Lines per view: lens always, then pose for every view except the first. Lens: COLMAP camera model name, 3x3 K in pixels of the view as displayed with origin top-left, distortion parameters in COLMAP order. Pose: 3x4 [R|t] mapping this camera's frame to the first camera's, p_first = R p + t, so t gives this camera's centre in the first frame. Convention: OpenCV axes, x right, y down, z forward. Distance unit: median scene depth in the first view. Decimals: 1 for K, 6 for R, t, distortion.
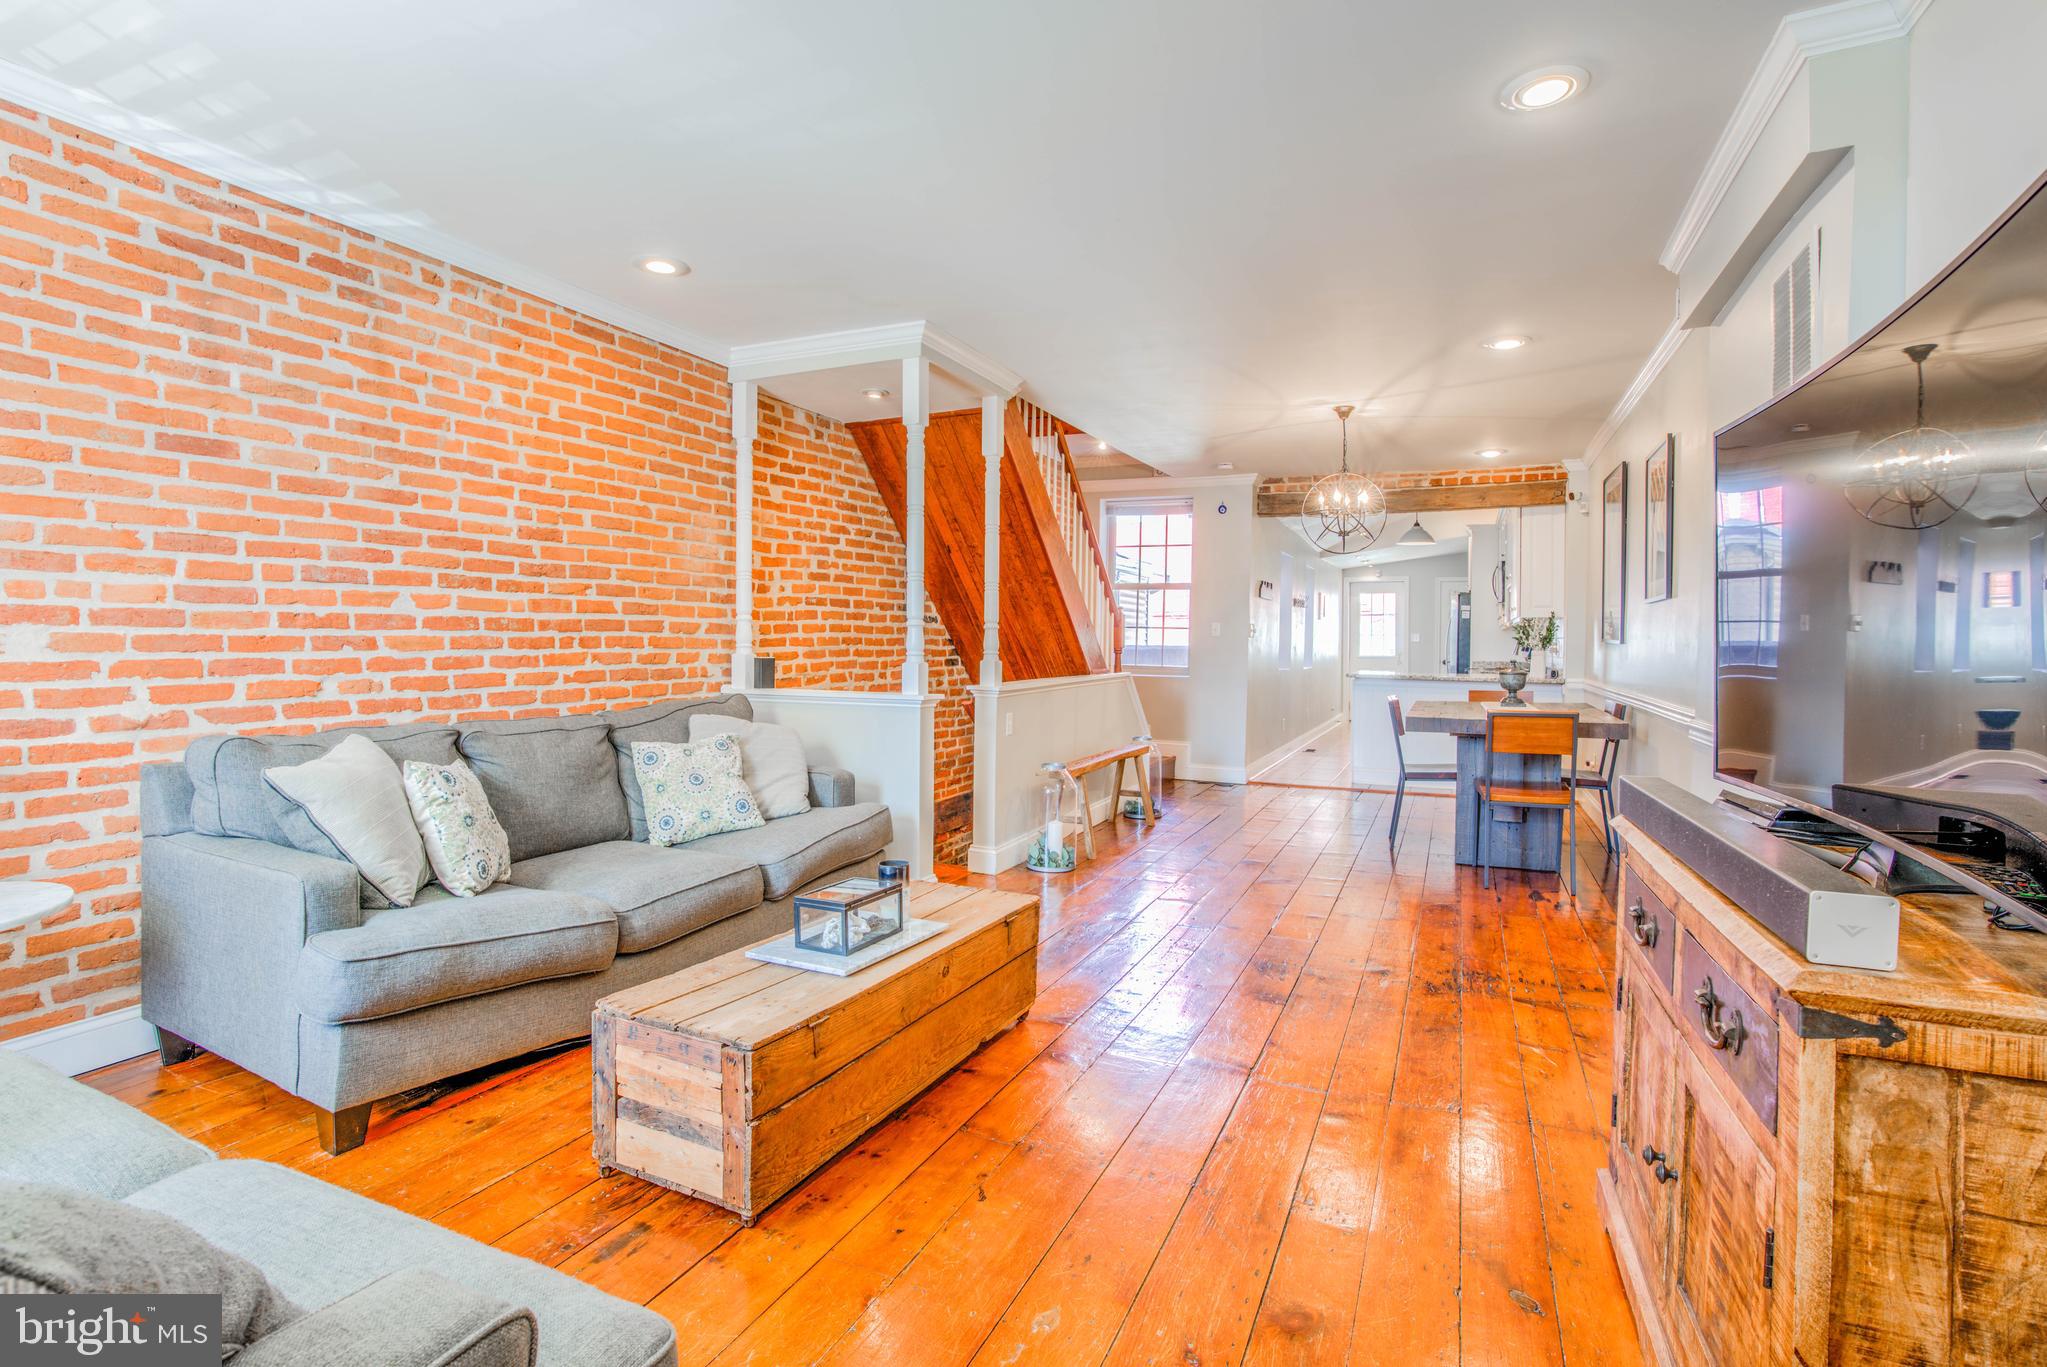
lens RADIAL K [[962.0, 0, 1000.0], [0, 962.0, 659.2], [0, 0, 1]] dist [-0.058056, 0.019258]
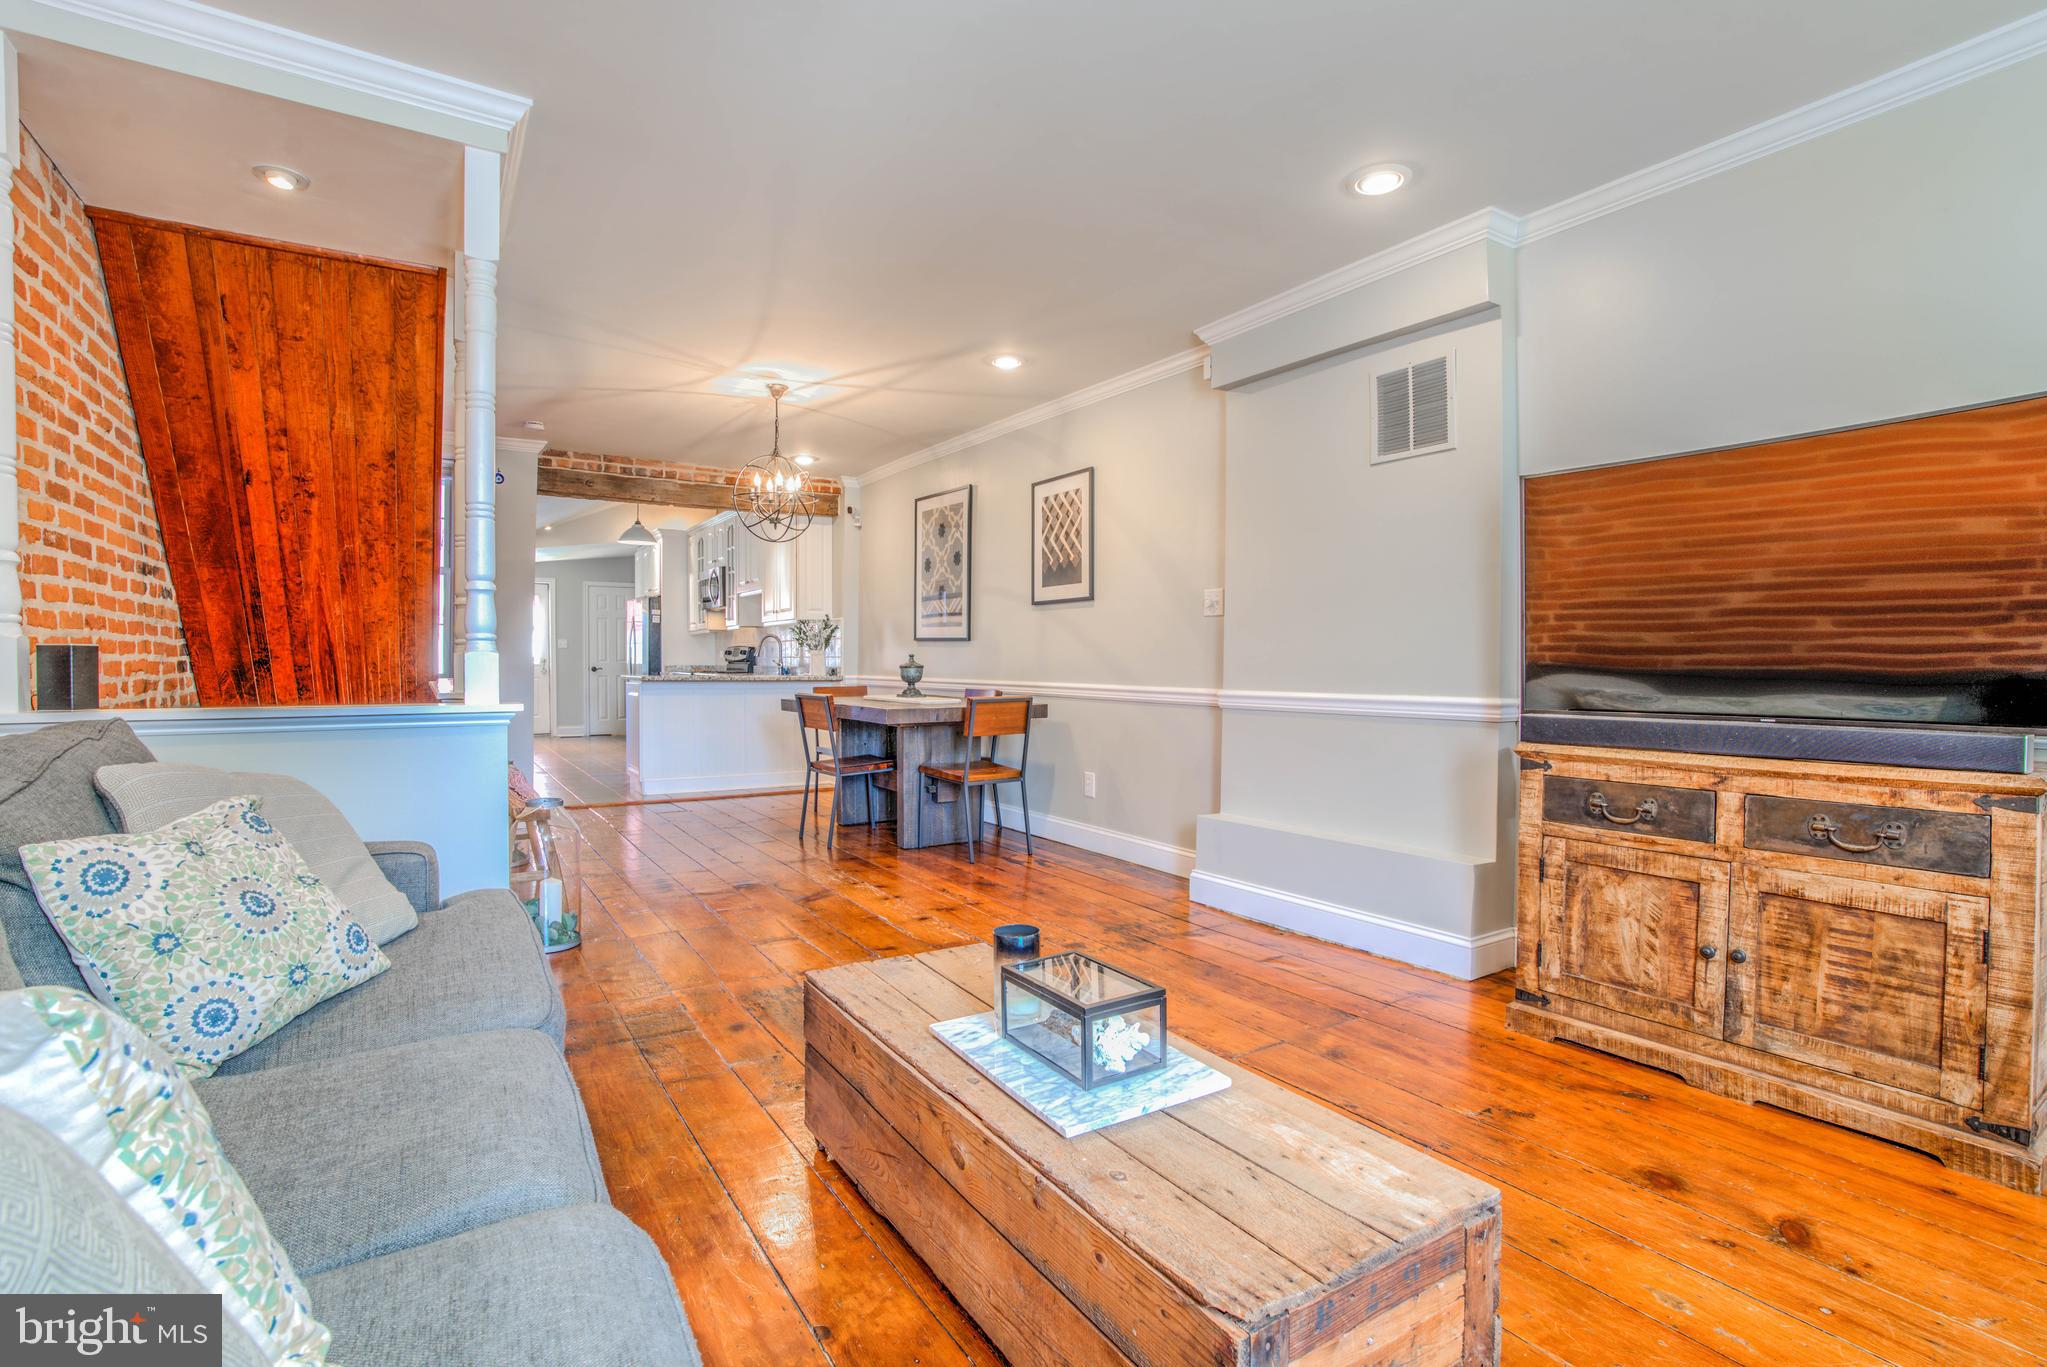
lens RADIAL K [[962.0, 0, 1006.4], [0, 962.0, 676.5], [0, 0, 1]] dist [-0.058056, 0.019258]
pose [[0.550552, -0.021011, 0.834536, -0.448585], [0.016762, 0.999760, 0.014113, 0.018005], [-0.834632, 0.006218, 0.550772, 0.430767]]
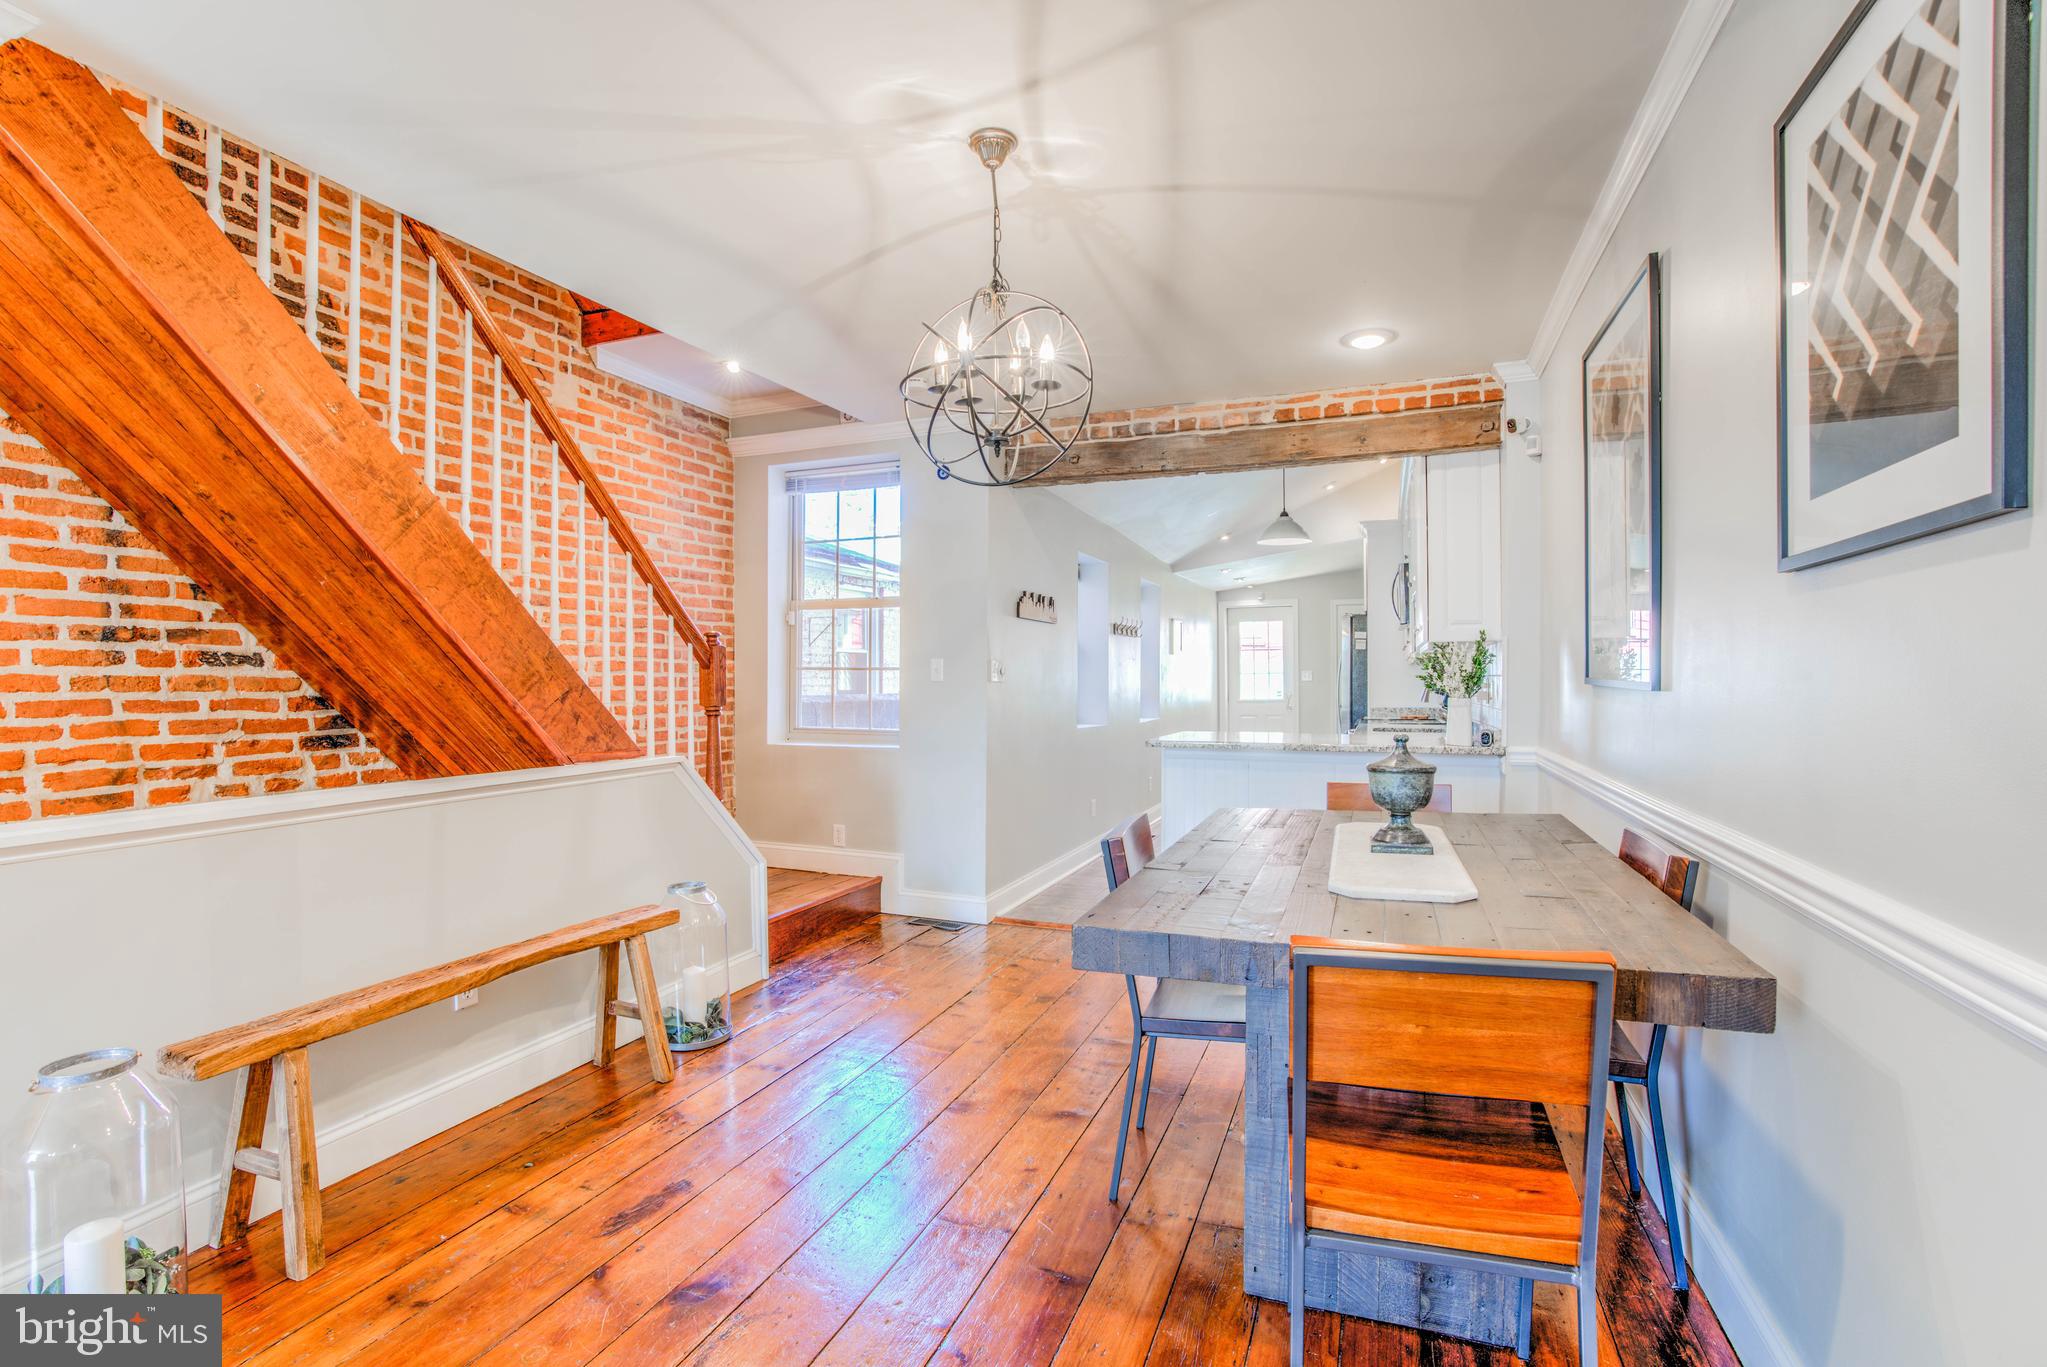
lens RADIAL K [[962.0, 0, 975.8], [0, 962.0, 699.7], [0, 0, 1]] dist [-0.058056, 0.019258]
pose [[0.998733, -0.015858, 0.047761, 0.483395], [0.015949, 0.999872, -0.001534, -0.023042], [-0.047730, 0.002294, 0.998858, 0.853449]]
